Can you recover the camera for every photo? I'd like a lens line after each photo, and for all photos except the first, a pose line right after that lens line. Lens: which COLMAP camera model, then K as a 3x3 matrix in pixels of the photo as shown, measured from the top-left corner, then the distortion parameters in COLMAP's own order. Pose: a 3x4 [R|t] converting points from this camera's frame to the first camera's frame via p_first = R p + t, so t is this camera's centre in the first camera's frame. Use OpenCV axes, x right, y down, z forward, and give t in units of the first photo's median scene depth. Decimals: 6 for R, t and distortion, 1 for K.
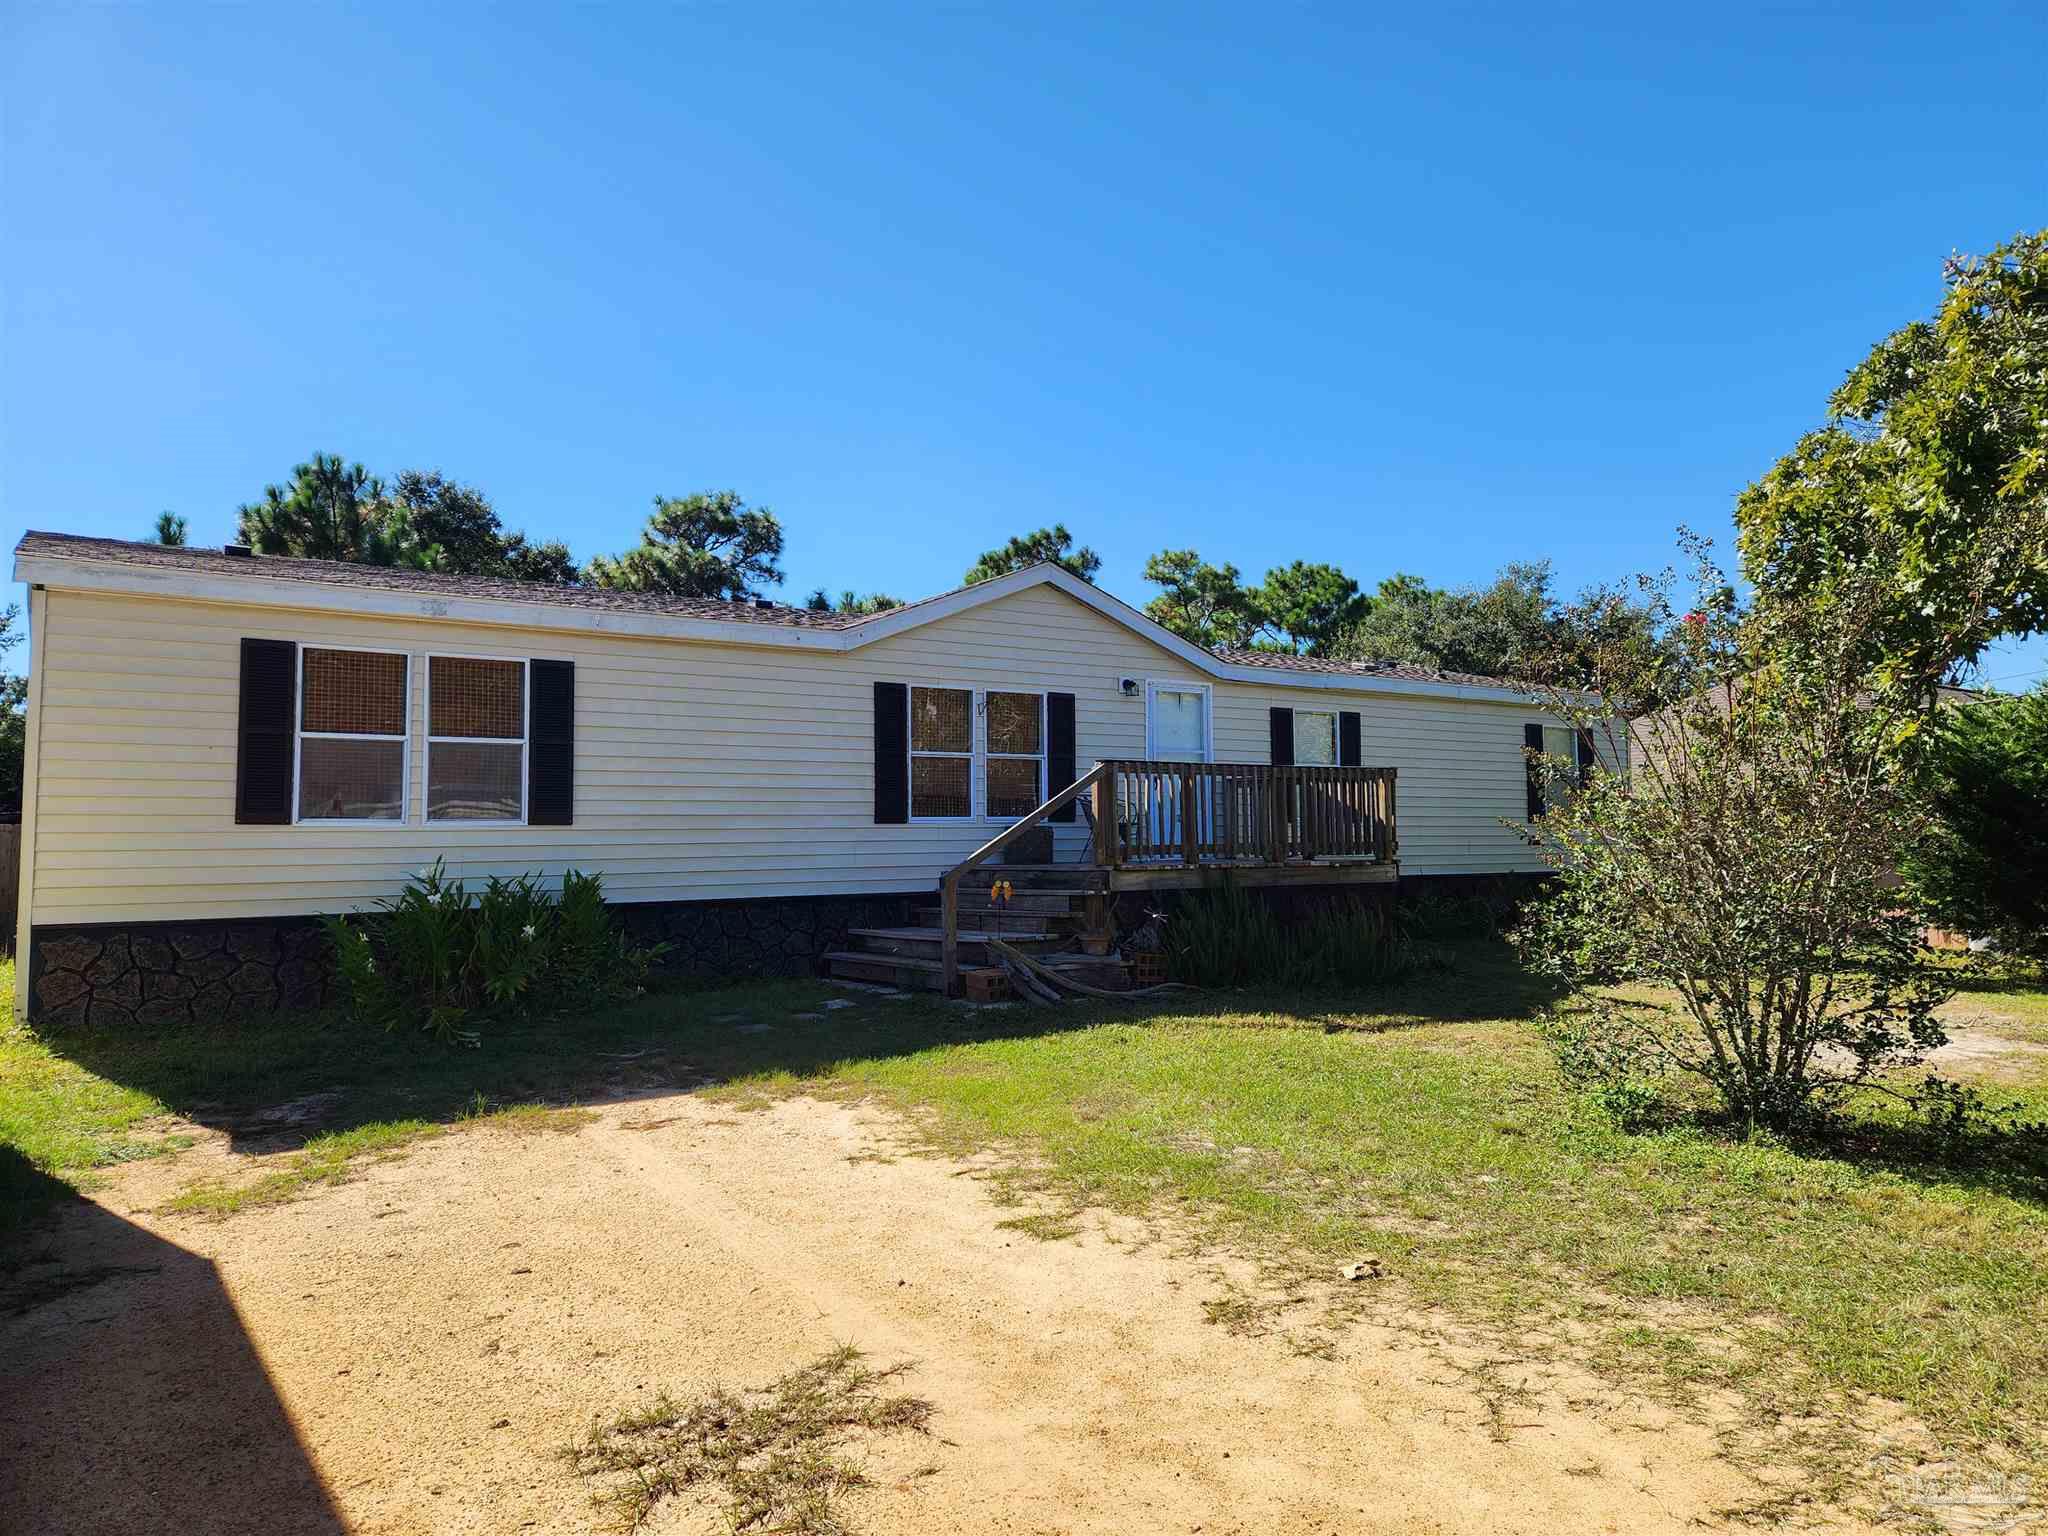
lens RADIAL K [[1330.5, 0, 1015.0], [0, 1330.5, 722.9], [0, 0, 1]] dist [0.014187, -0.001277]
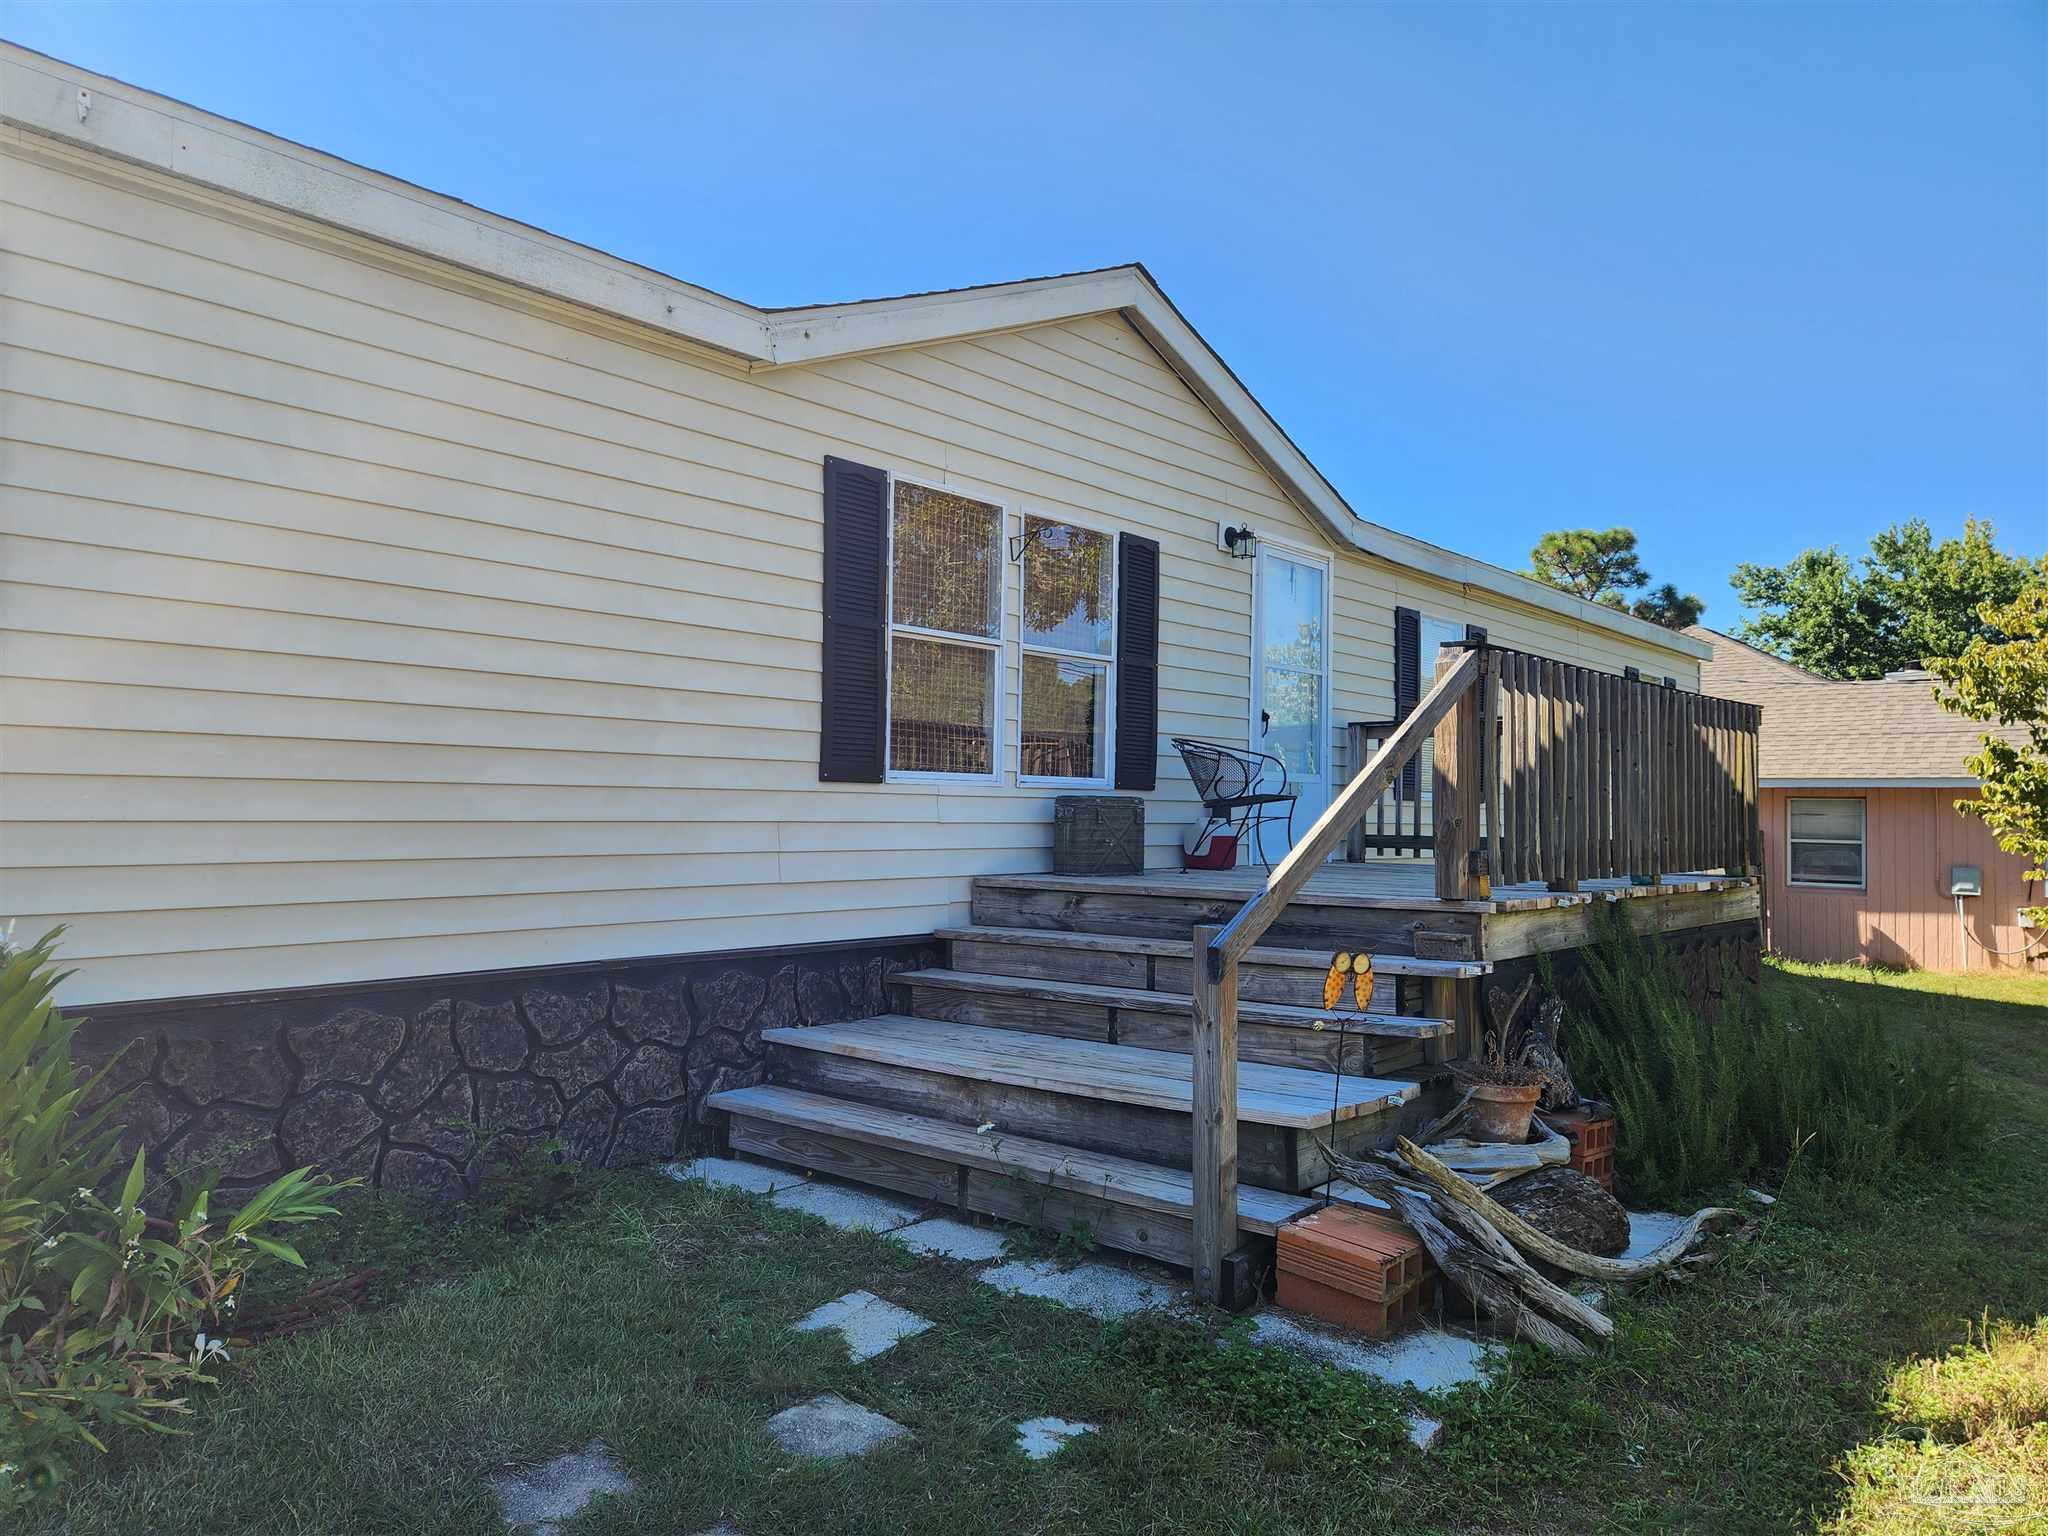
lens RADIAL K [[1360.2, 0, 1010.8], [0, 1360.2, 778.2], [0, 0, 1]] dist [0.091581, -0.092547]
pose [[0.962359, 0.035295, 0.269479, -0.161110], [-0.054819, 0.996361, 0.065269, 0.040889], [-0.266194, -0.077584, 0.960792, 0.542555]]
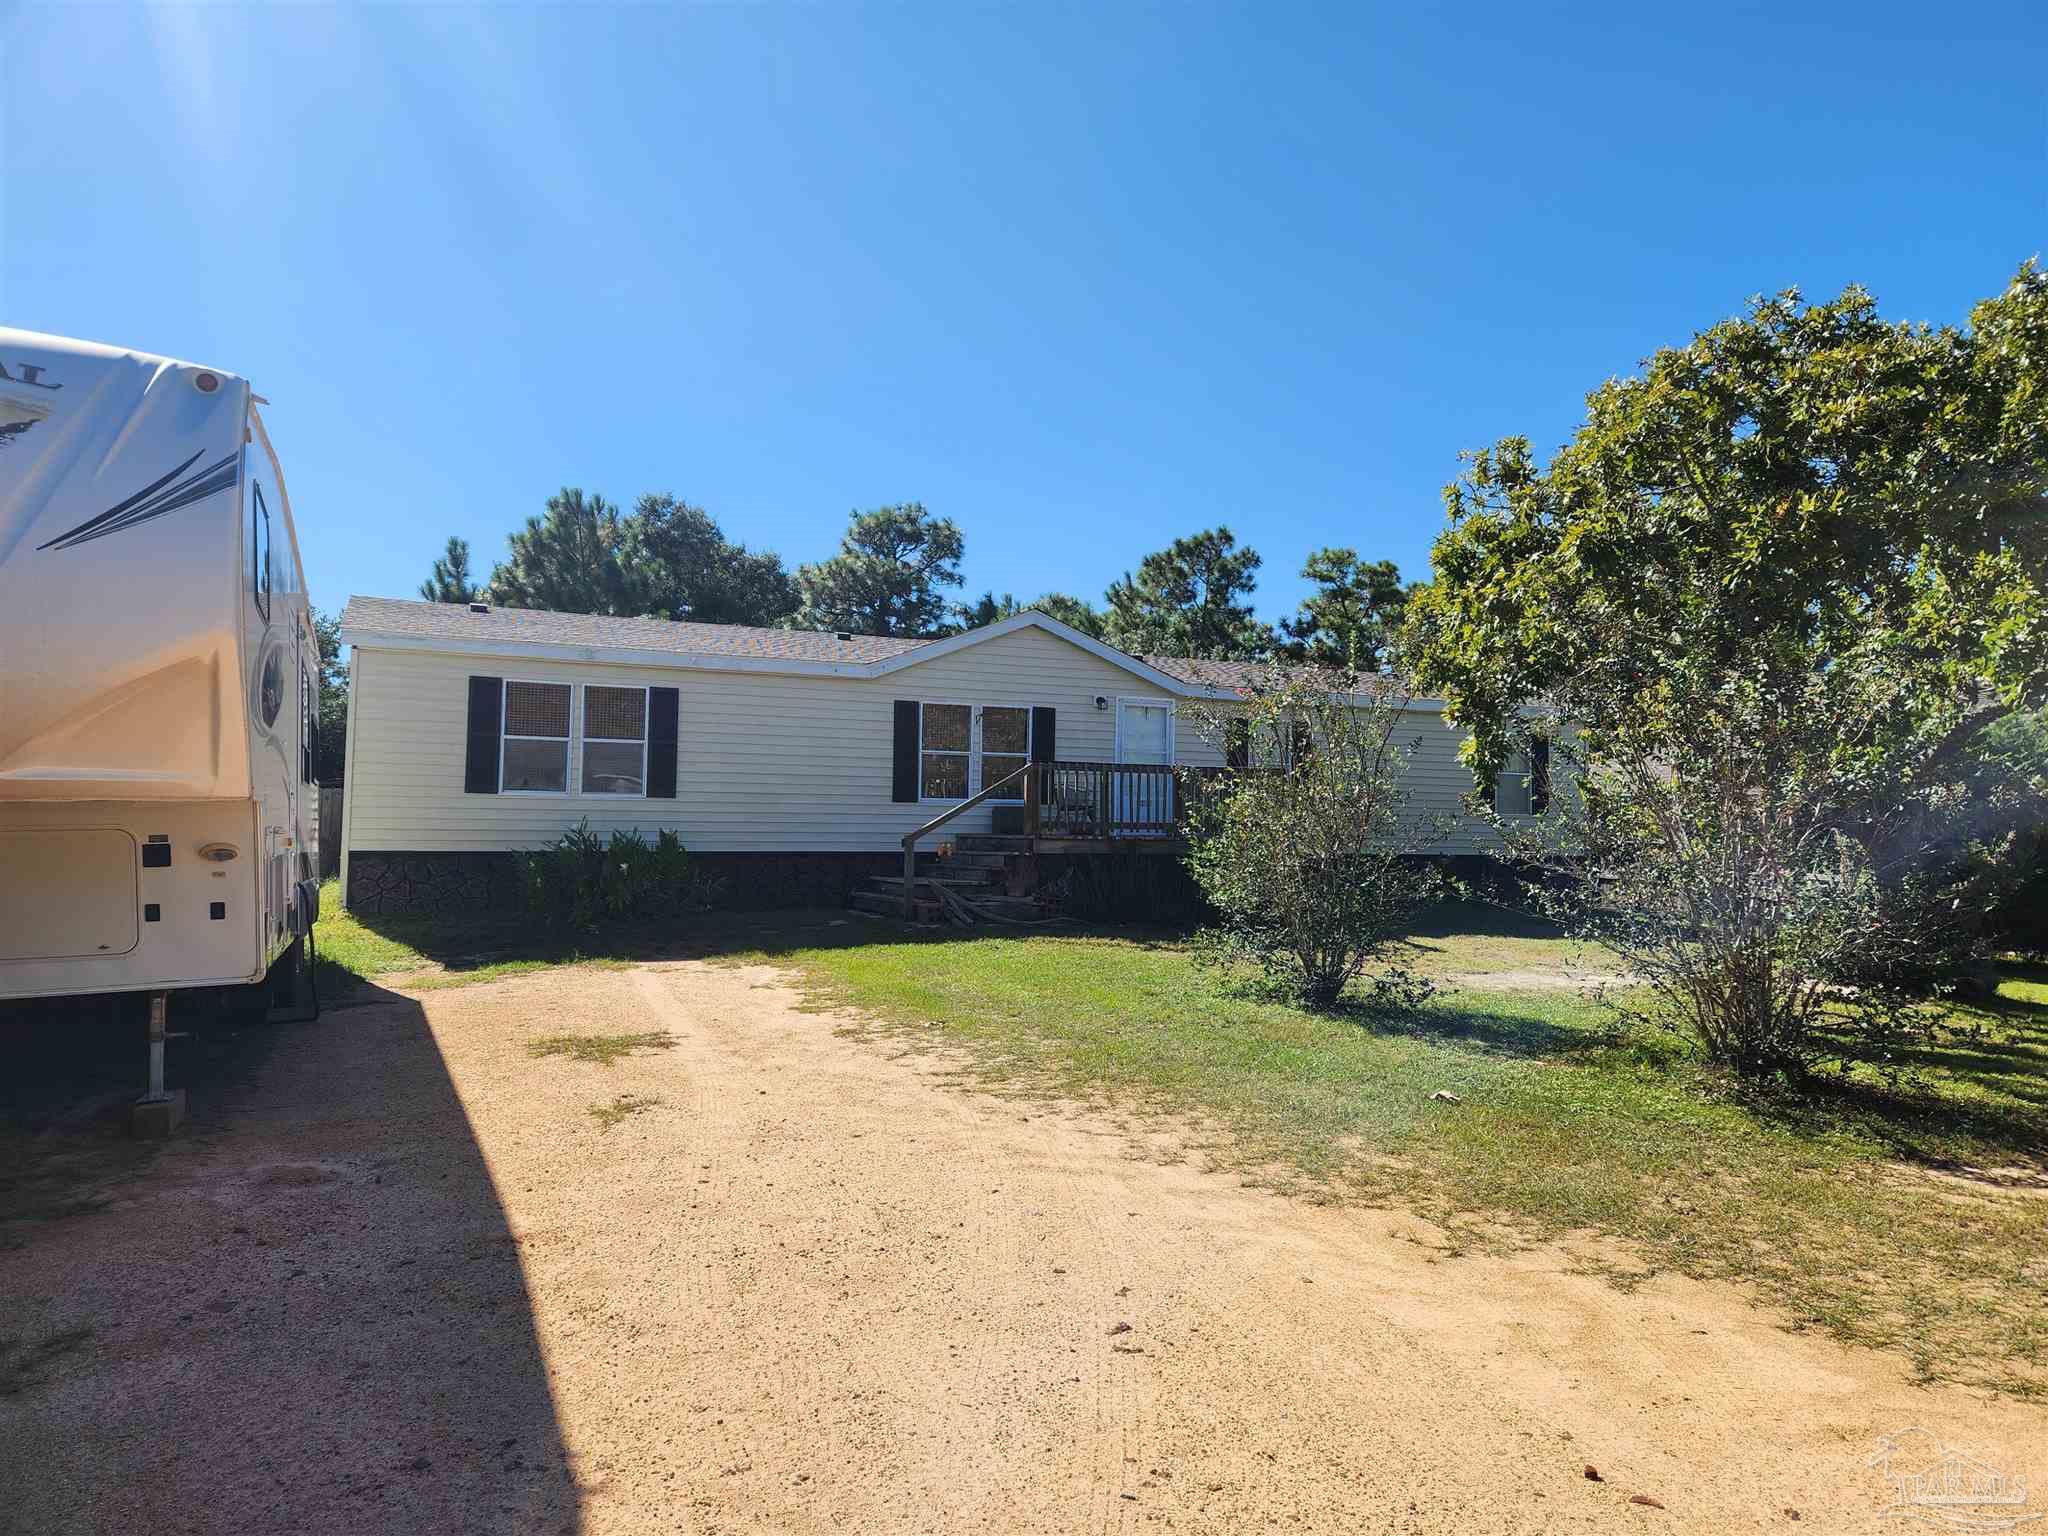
lens RADIAL K [[1371.0, 0, 1014.1], [0, 1371.0, 766.6], [0, 0, 1]] dist [0.098408, -0.085554]
pose [[0.980280, 0.017346, -0.196852, 0.297582], [-0.007895, 0.998782, 0.048697, -0.032279], [0.197457, -0.046183, 0.979223, -0.377907]]
